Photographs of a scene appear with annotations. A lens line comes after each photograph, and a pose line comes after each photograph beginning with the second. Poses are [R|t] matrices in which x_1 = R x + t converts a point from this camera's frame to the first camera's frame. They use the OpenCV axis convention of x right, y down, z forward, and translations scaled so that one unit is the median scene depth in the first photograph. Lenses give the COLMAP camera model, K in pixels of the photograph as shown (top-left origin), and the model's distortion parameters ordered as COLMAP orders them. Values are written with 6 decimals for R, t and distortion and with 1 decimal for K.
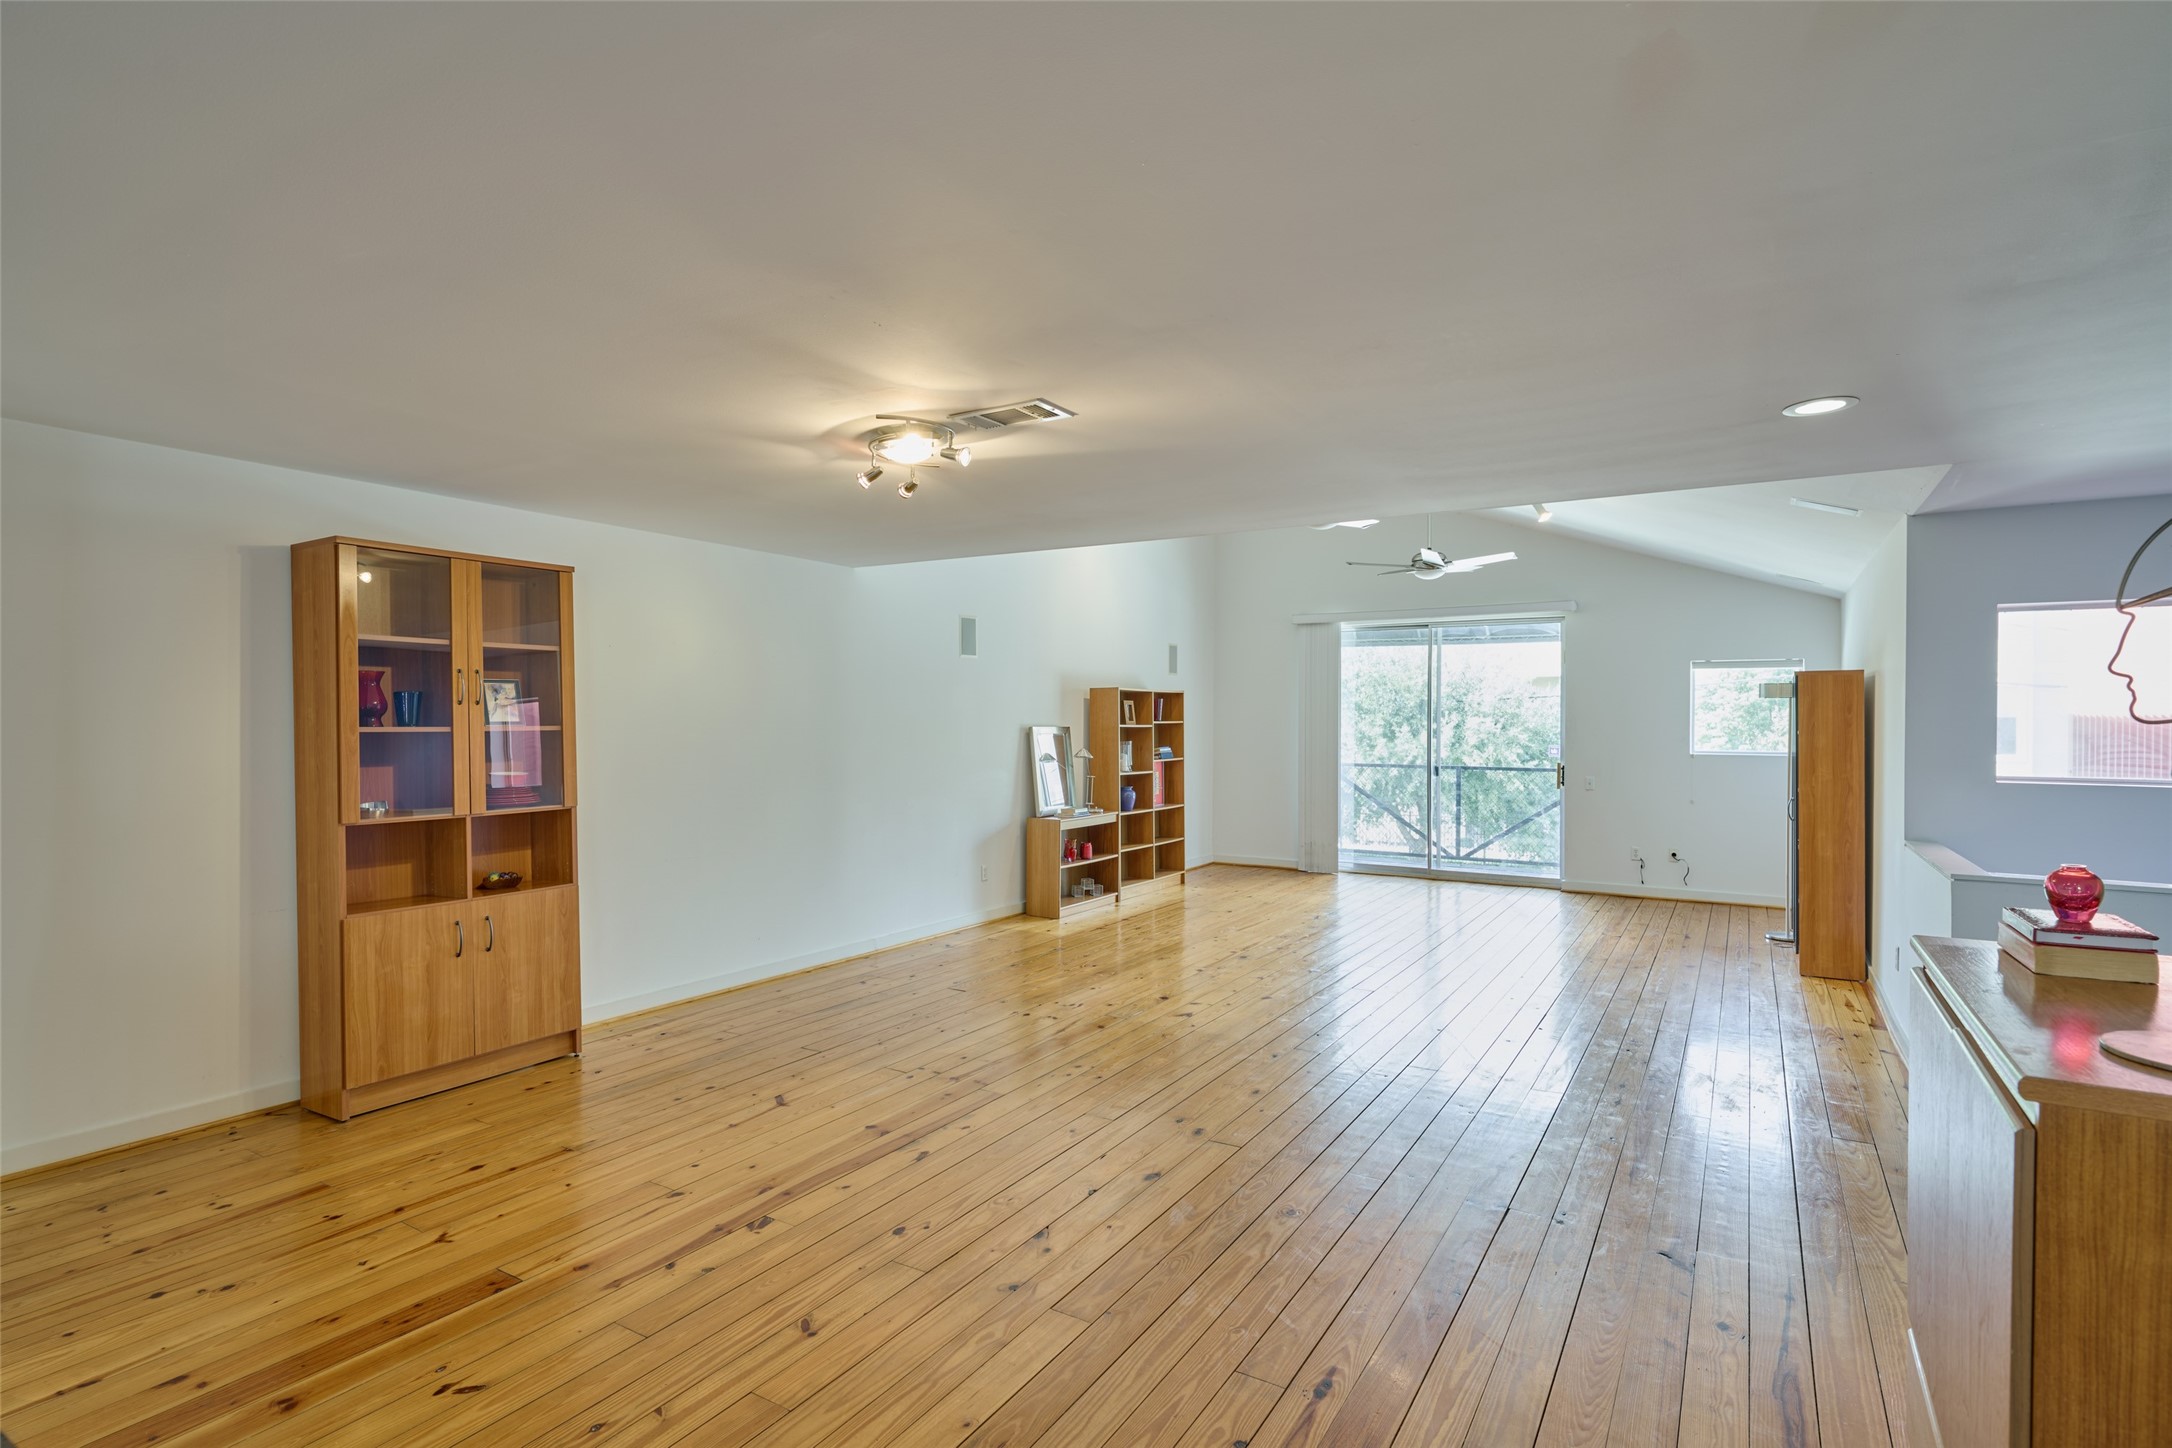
lens RADIAL K [[1078.7, 0, 1094.0], [0, 1078.7, 721.8], [0, 0, 1]] dist [-0.000279, 0.000087]
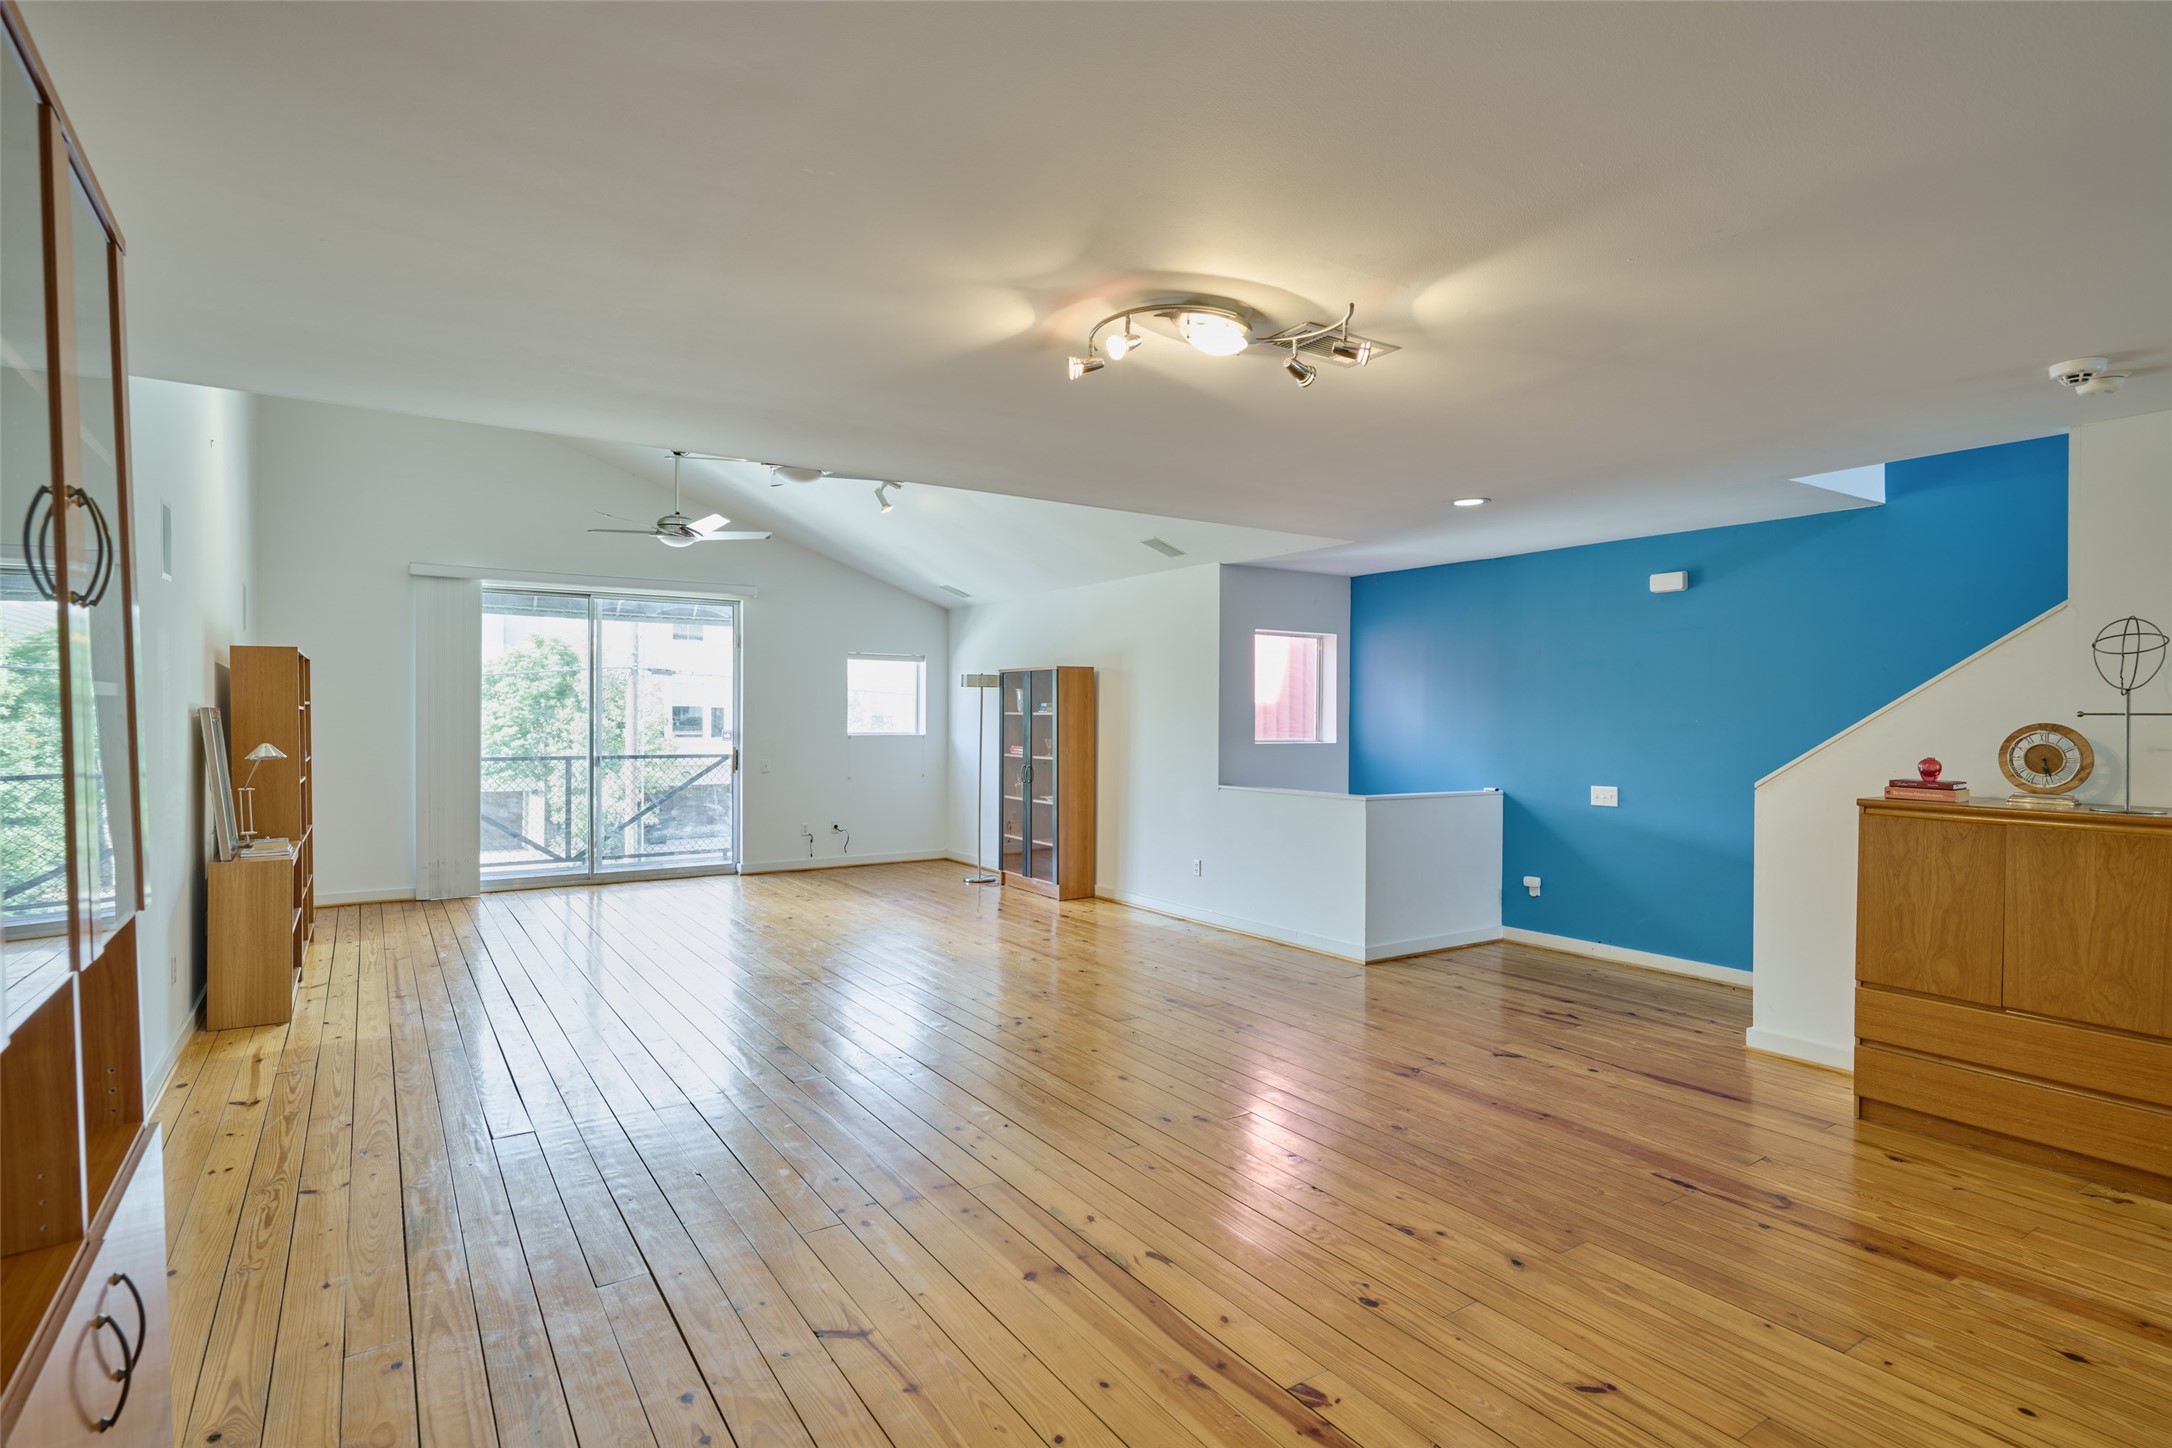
lens RADIAL K [[1078.7, 0, 1094.0], [0, 1078.7, 721.8], [0, 0, 1]] dist [-0.000279, 0.000087]
pose [[0.423446, -0.007377, 0.905891, -0.709957], [0.000273, 0.999968, 0.008016, 0.013668], [-0.905921, -0.003147, 0.423435, 0.587668]]
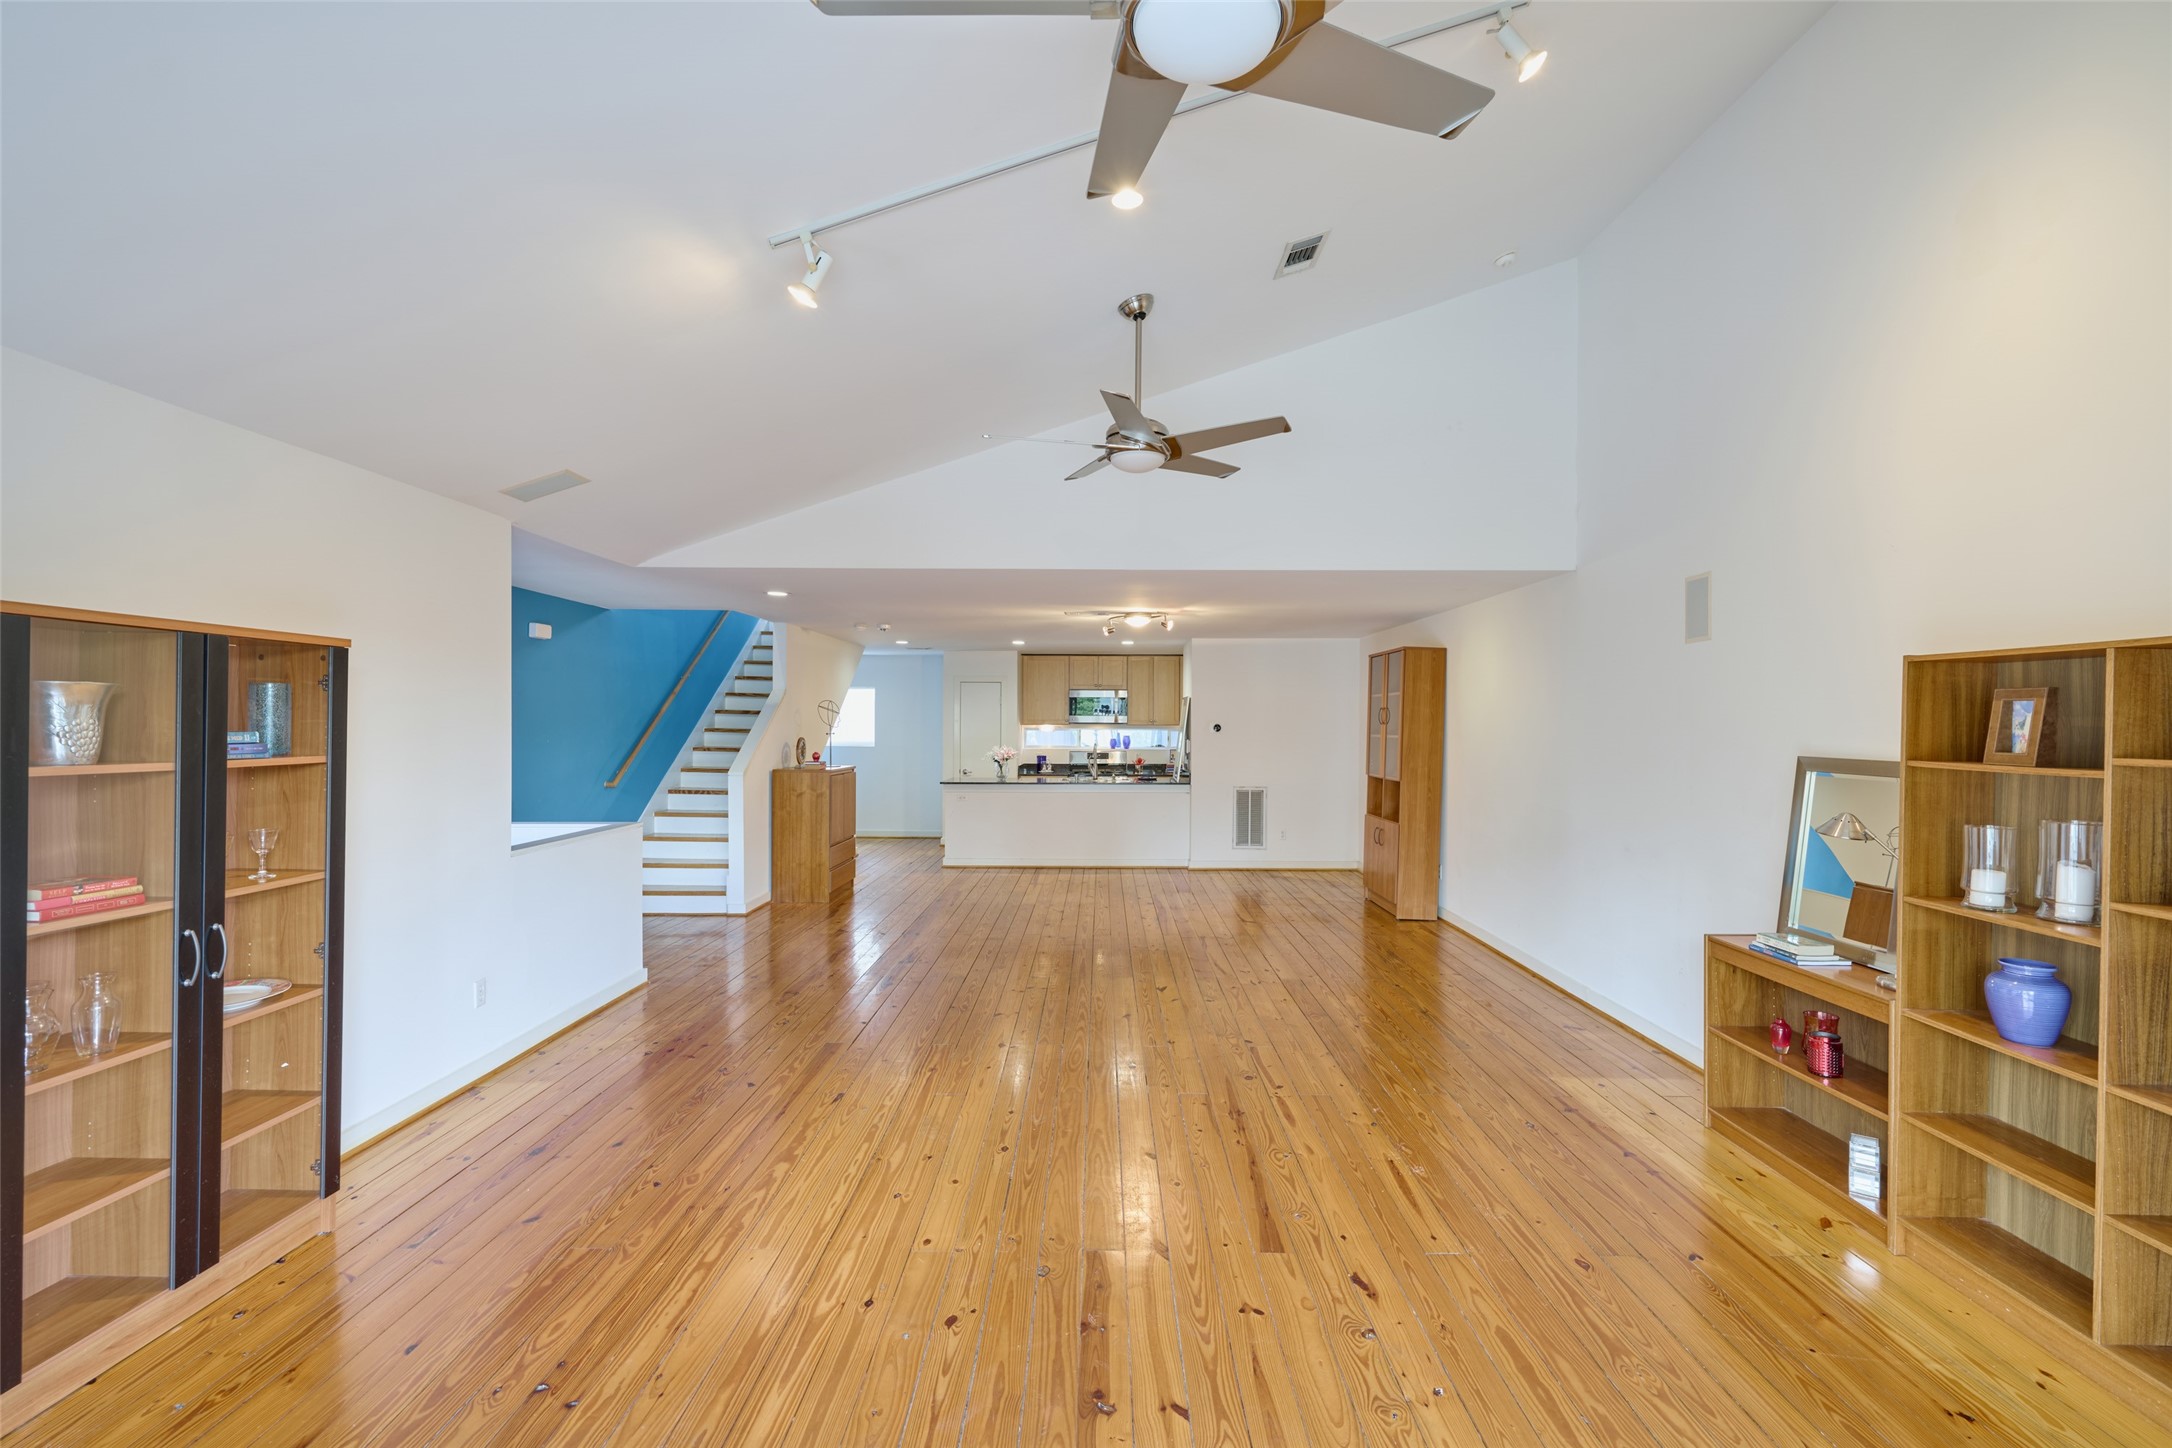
lens RADIAL K [[971.5, 0, 1086.0], [0, 971.5, 724.0], [0, 0, 1]] dist [0.000715, 0.000030]
pose [[-0.864179, -0.006847, -0.503138, 0.815581], [-0.008681, 0.999961, 0.001303, -0.012867], [0.503110, 0.005493, -0.864205, 2.235109]]
